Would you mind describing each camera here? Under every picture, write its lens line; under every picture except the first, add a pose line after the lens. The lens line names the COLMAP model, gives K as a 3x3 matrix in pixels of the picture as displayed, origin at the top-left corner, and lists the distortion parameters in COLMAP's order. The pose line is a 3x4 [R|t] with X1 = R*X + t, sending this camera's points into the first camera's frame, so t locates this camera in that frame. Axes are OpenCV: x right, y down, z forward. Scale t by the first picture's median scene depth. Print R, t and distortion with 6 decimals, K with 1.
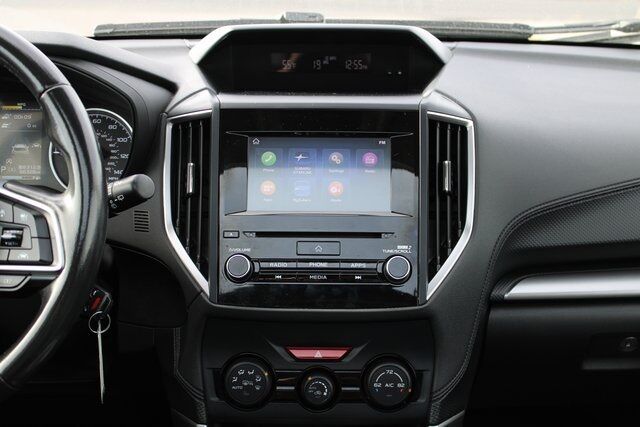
lens RADIAL K [[919.1, 0, 326.1], [0, 919.1, 218.2], [0, 0, 1]] dist [-0.004687, 0.000000]
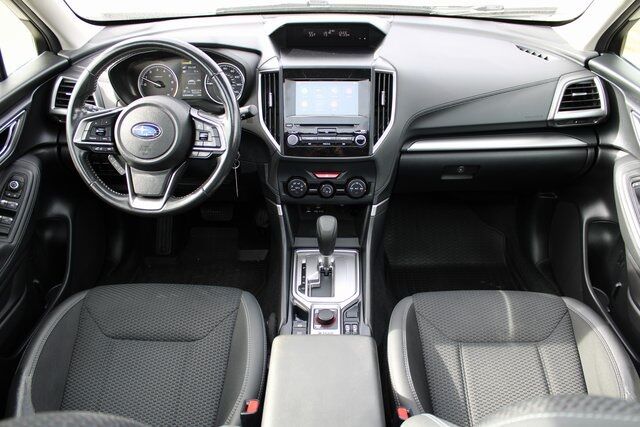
lens RADIAL K [[542.9, 0, 320.8], [0, 542.9, 214.3], [0, 0, 1]] dist [-0.130370, 0.117321]
pose [[0.999780, -0.002067, -0.020859, 0.004924], [0.007829, 0.959929, 0.280133, -0.145475], [0.019444, -0.280235, 0.959734, -0.363969]]
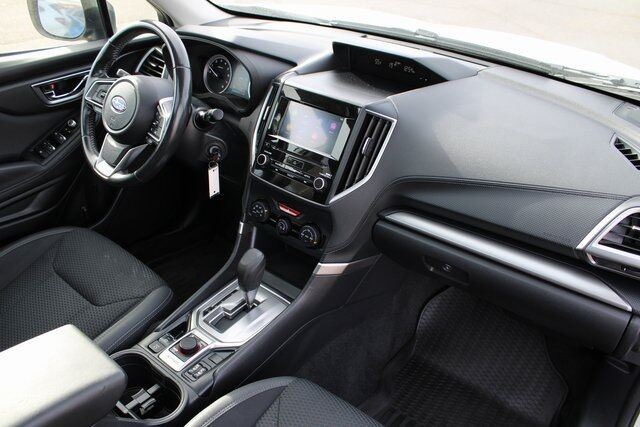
lens RADIAL K [[542.9, 0, 314.3], [0, 542.9, 217.2], [0, 0, 1]] dist [-0.130370, 0.117321]
pose [[0.767242, 0.349808, -0.537563, 0.695845], [-0.214626, 0.929877, 0.298771, -0.218060], [0.604380, -0.113855, 0.788519, 0.051137]]
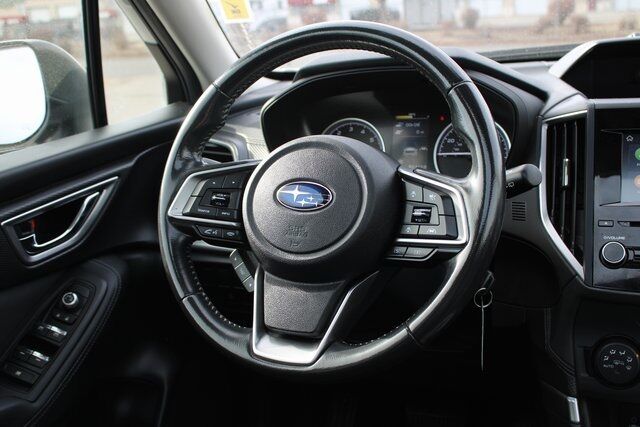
lens RADIAL K [[746.4, 0, 325.1], [0, 746.4, 211.0], [0, 0, 1]] dist [-0.081813, 0.000000]
pose [[0.929764, 0.019981, -0.367613, -0.089095], [-0.032458, 0.999087, -0.027790, 0.036636], [0.366722, 0.037771, 0.929564, 0.072193]]
